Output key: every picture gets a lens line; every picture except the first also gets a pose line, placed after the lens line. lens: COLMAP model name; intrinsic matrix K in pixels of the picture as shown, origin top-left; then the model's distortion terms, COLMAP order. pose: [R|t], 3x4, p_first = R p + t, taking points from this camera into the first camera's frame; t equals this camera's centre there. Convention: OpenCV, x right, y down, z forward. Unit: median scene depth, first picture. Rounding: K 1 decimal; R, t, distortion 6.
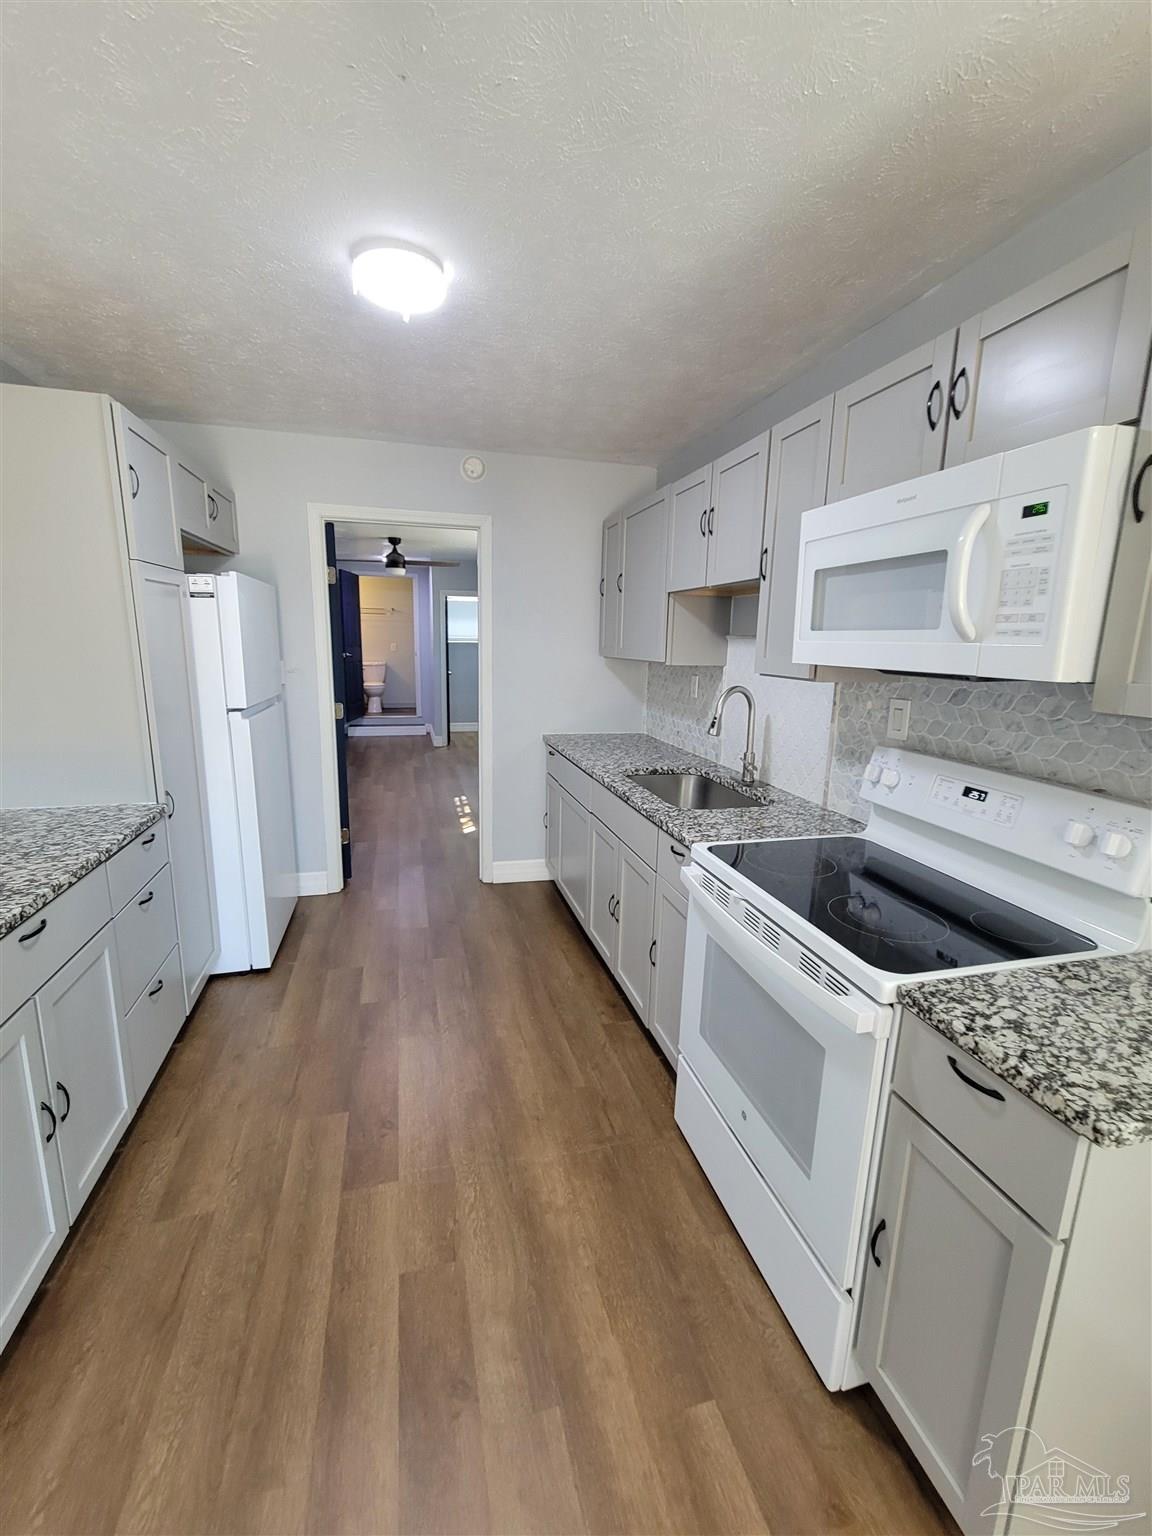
lens RADIAL K [[626.4, 0, 573.0], [0, 626.4, 767.0], [0, 0, 1]] dist [-0.007541, -0.000116]
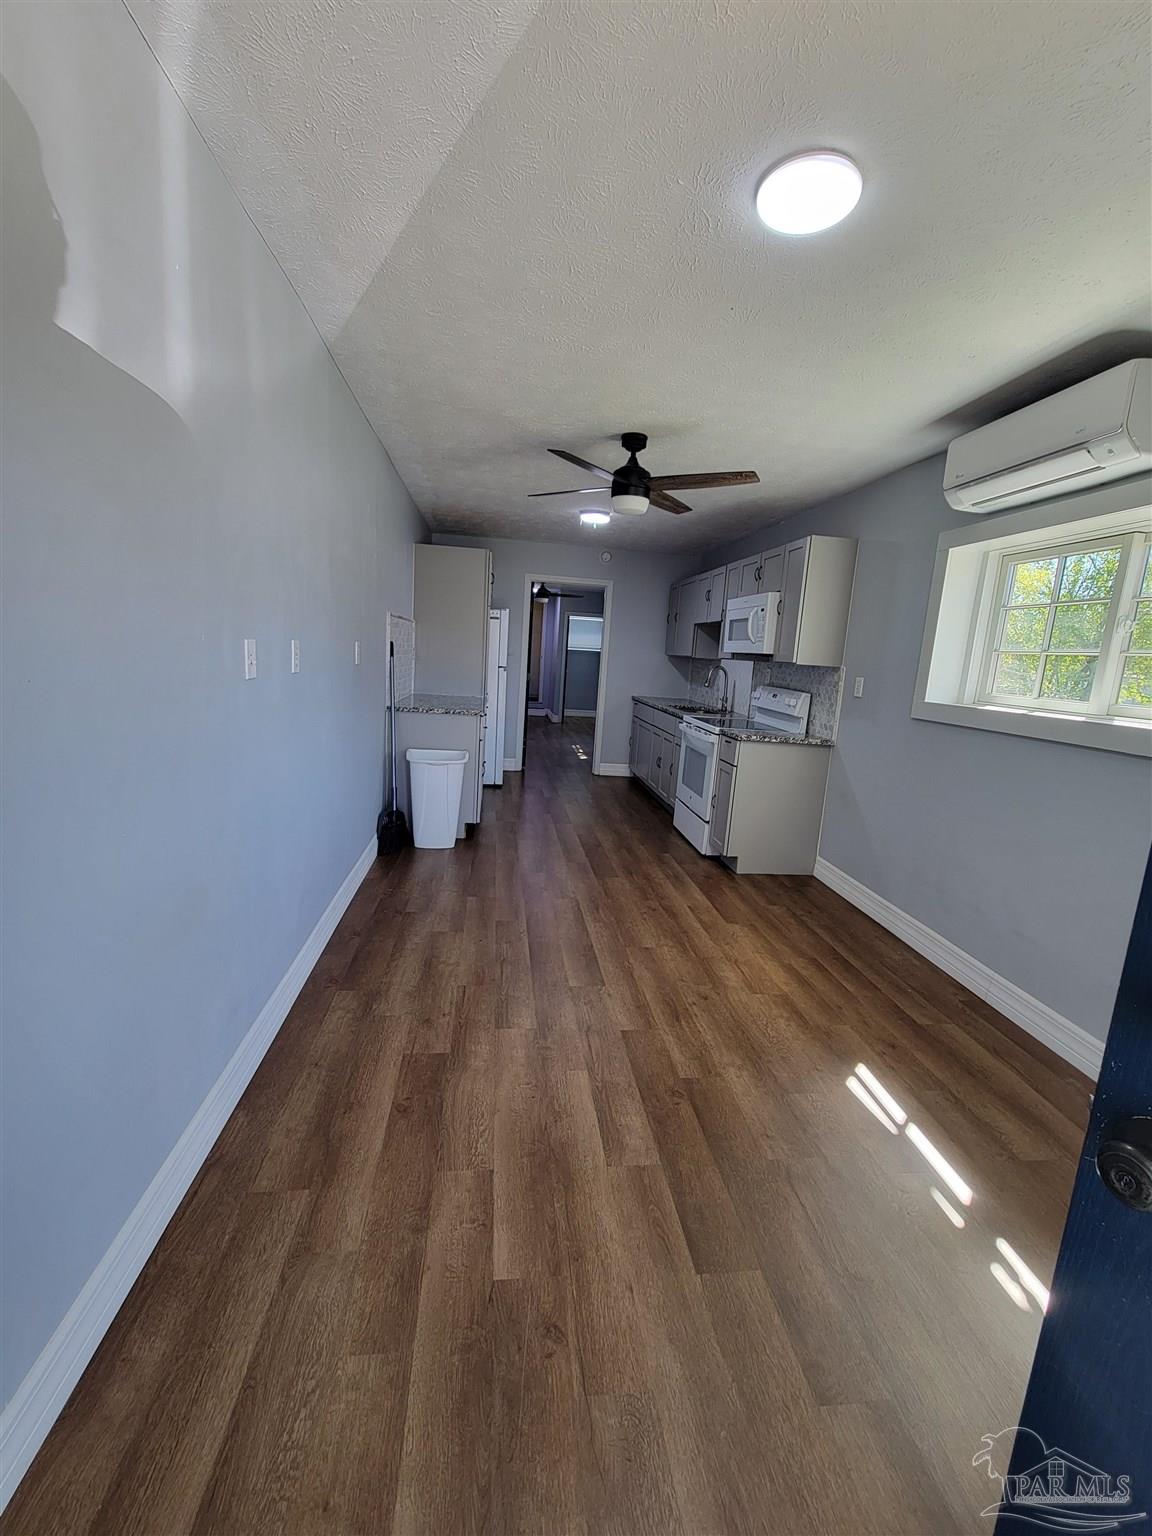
lens RADIAL K [[626.4, 0, 578.4], [0, 626.4, 767.6], [0, 0, 1]] dist [-0.007541, -0.000116]
pose [[0.989678, 0.066428, -0.126984, 0.030839], [-0.069655, 0.997347, -0.021138, 0.145352], [0.125243, 0.029765, 0.991679, -0.591788]]
